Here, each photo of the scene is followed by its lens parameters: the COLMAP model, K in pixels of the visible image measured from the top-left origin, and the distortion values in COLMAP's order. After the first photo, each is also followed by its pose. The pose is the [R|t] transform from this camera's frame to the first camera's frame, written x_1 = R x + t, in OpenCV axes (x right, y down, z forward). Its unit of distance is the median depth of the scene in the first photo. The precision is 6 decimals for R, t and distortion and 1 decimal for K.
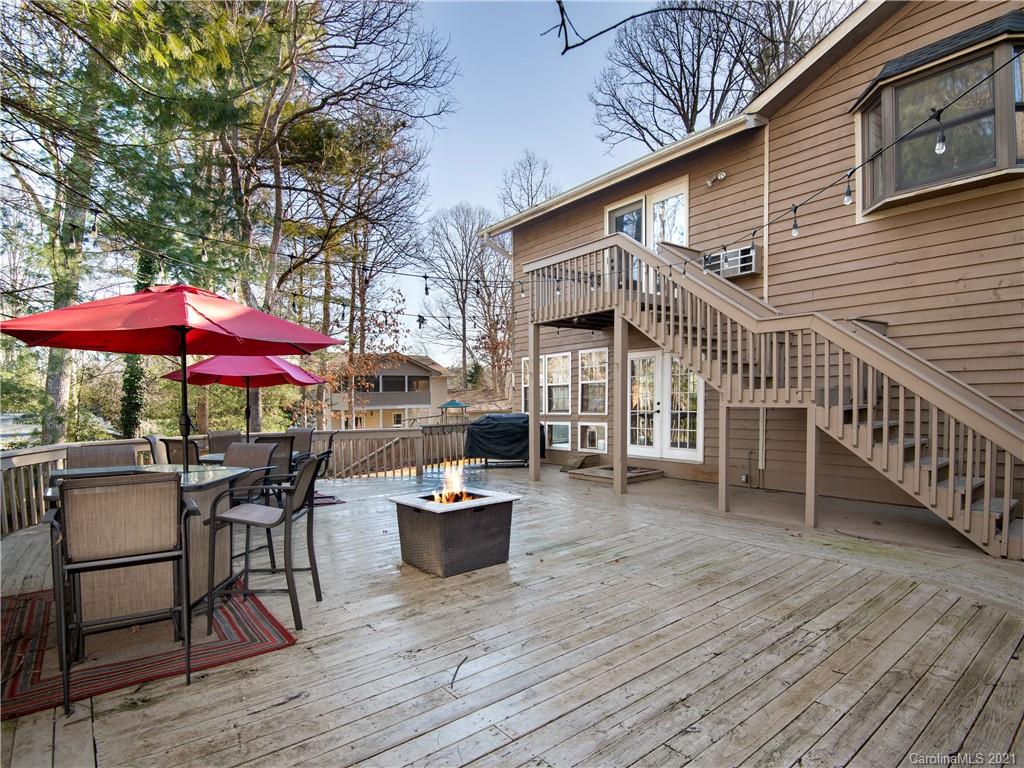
lens RADIAL K [[526.5, 0, 506.1], [0, 526.5, 386.3], [0, 0, 1]] dist [0.015057, -0.004344]
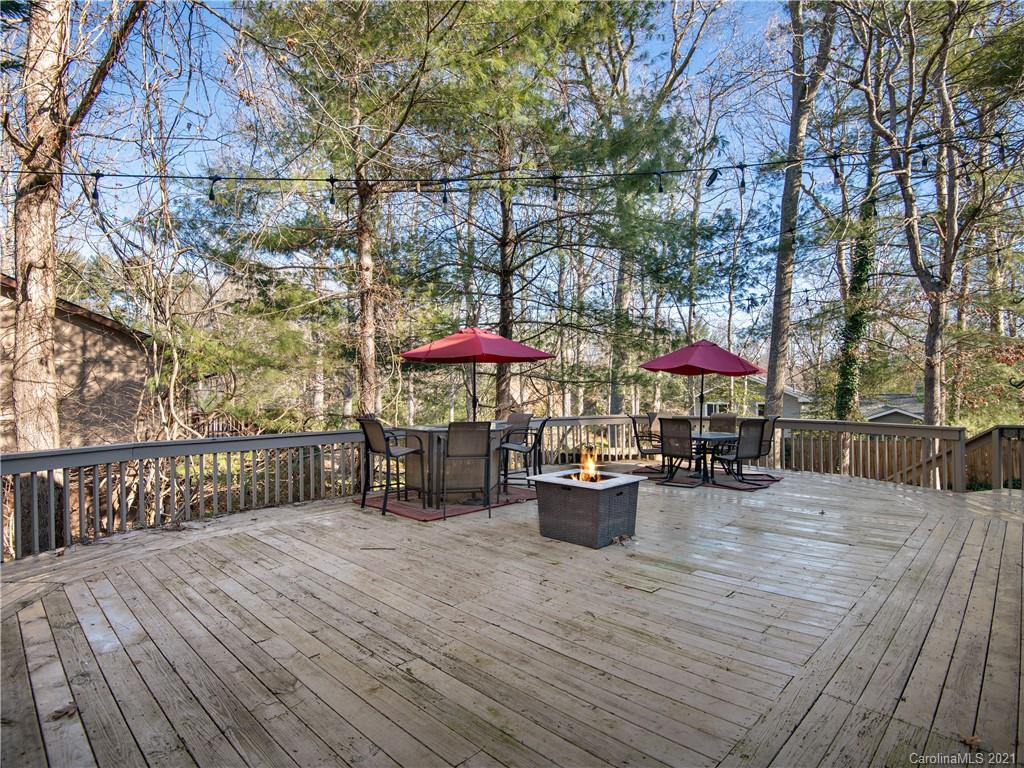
lens RADIAL K [[526.5, 0, 506.7], [0, 526.5, 390.2], [0, 0, 1]] dist [0.015057, -0.004344]
pose [[0.110599, -0.006578, -0.993843, 1.314591], [0.028422, 0.999590, -0.003453, 0.050472], [0.993459, -0.027866, 0.110741, 1.008843]]
